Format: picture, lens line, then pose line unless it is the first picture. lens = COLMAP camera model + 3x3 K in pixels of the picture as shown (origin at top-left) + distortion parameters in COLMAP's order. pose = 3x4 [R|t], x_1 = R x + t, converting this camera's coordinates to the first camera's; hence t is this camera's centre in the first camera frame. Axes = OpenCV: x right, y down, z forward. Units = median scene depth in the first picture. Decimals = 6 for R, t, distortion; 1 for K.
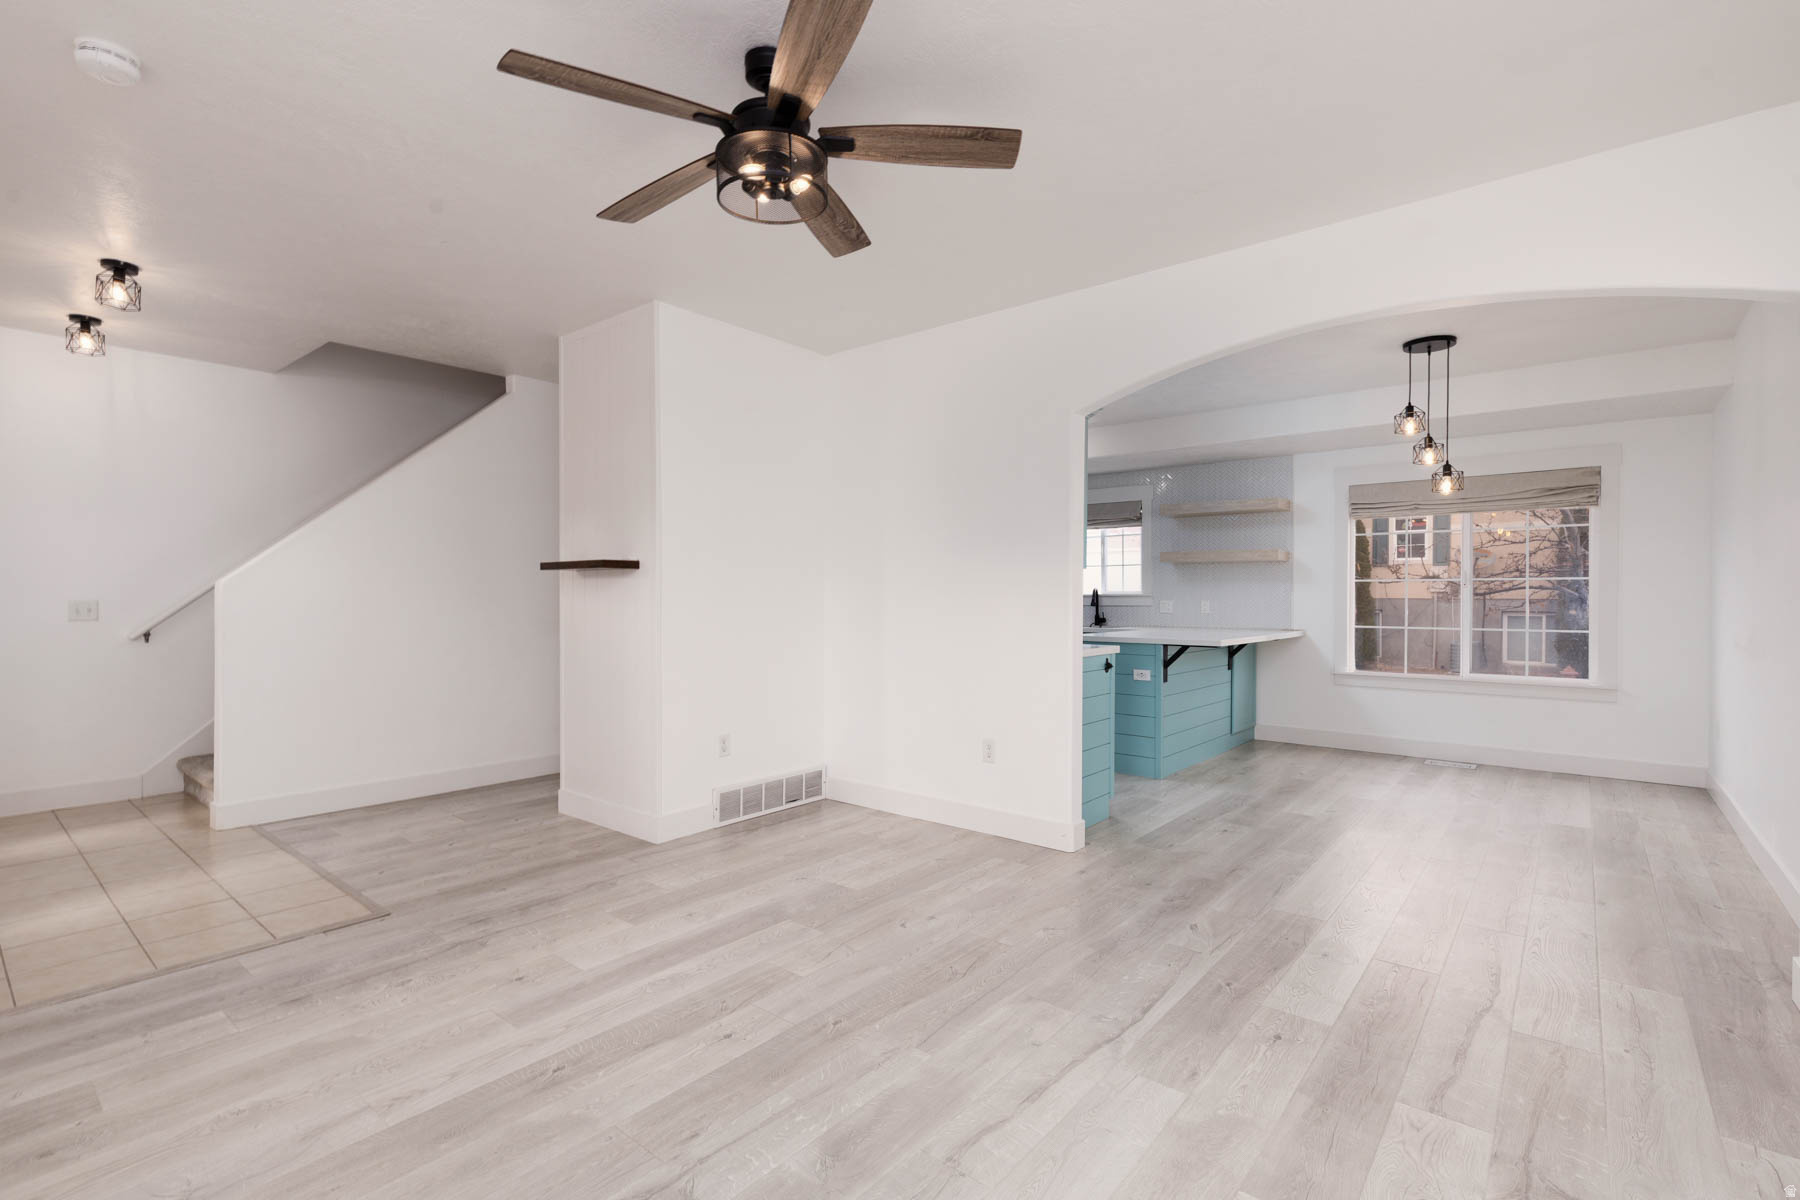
lens RADIAL K [[815.8, 0, 912.5], [0, 815.8, 599.9], [0, 0, 1]] dist [0.011790, -0.000514]
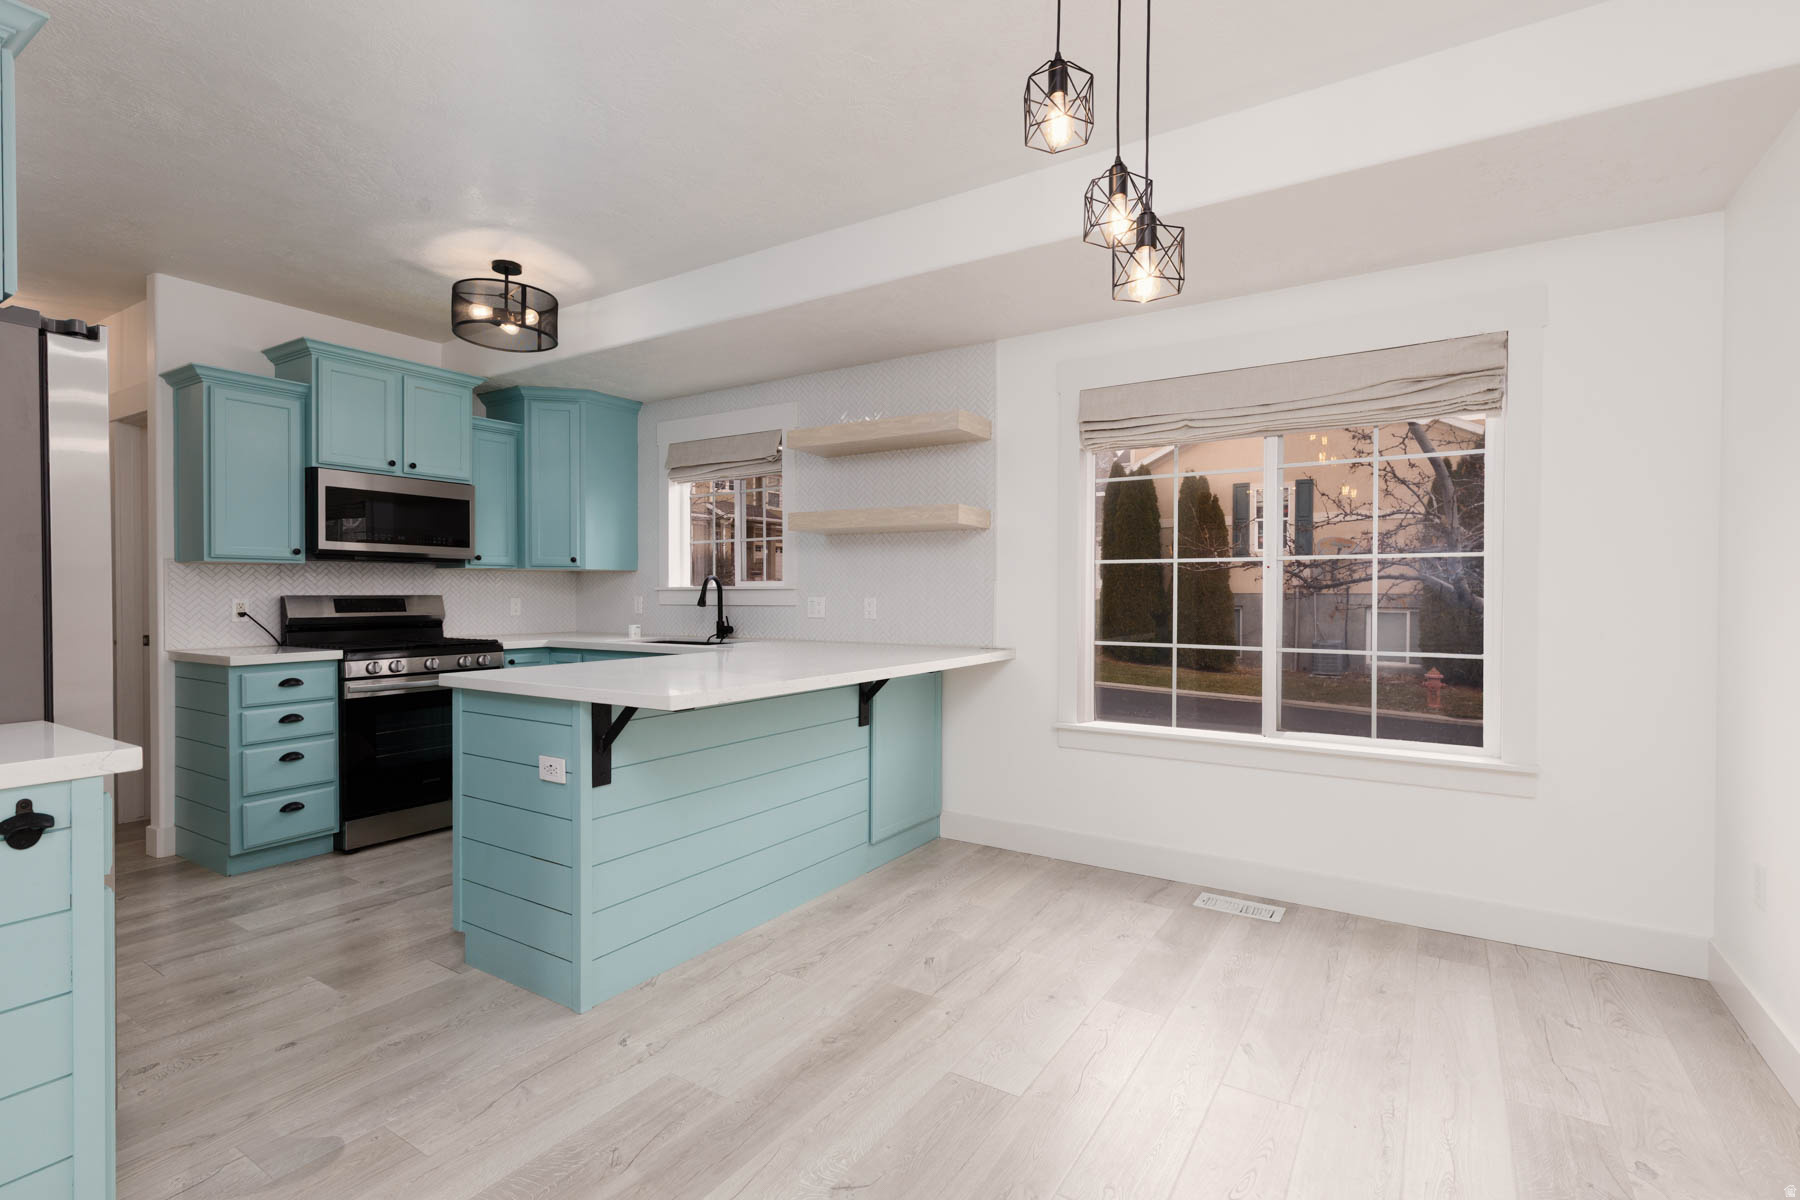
lens RADIAL K [[815.8, 0, 899.0], [0, 815.8, 600.9], [0, 0, 1]] dist [0.011790, -0.000514]
pose [[0.995171, -0.002762, 0.098118, 0.361502], [0.002090, 0.999974, 0.006948, -0.000696], [-0.098135, -0.006709, 0.995151, 0.465525]]
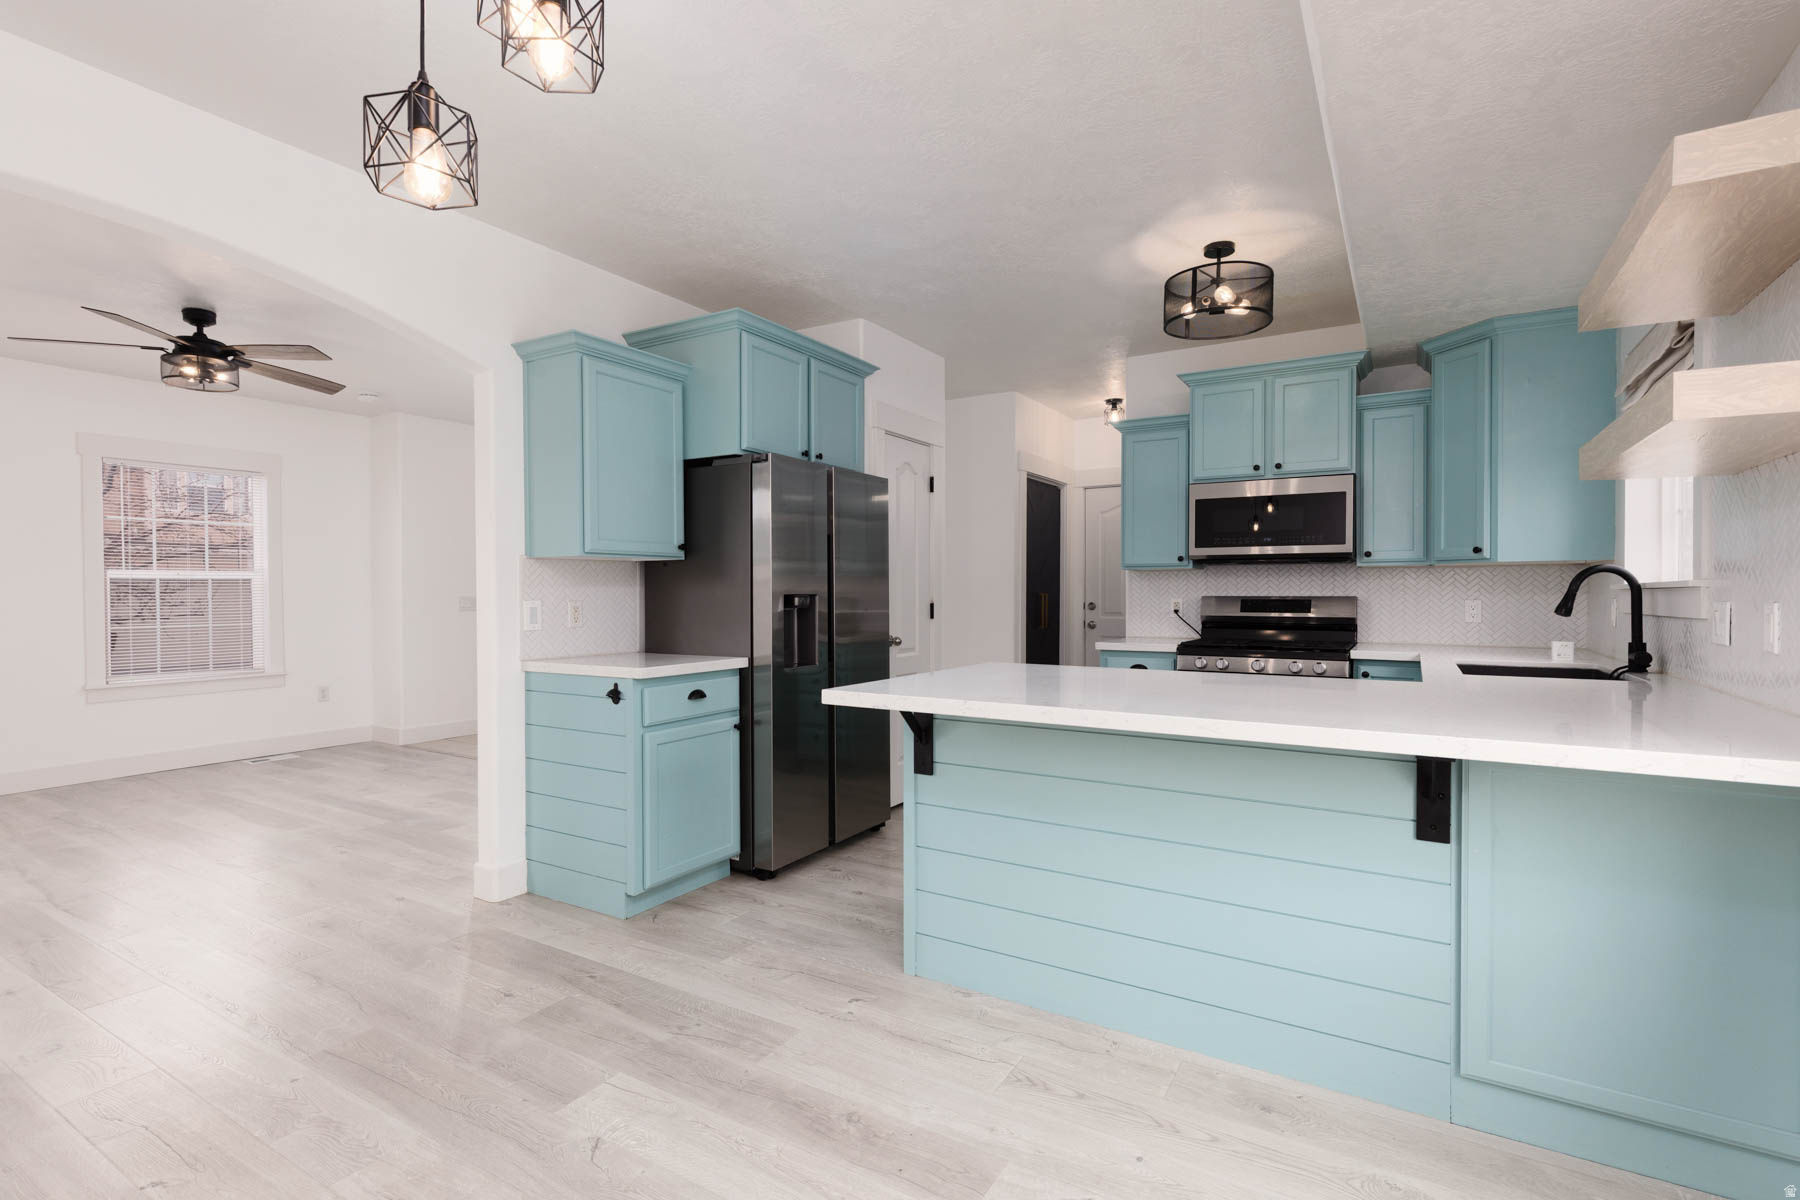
lens RADIAL K [[815.8, 0, 894.2], [0, 815.8, 603.9], [0, 0, 1]] dist [0.011790, -0.000514]
pose [[0.154845, 0.009983, -0.987888, 0.650616], [-0.003005, 0.999949, 0.009634, -0.000805], [0.987934, 0.001477, 0.154867, 0.771908]]
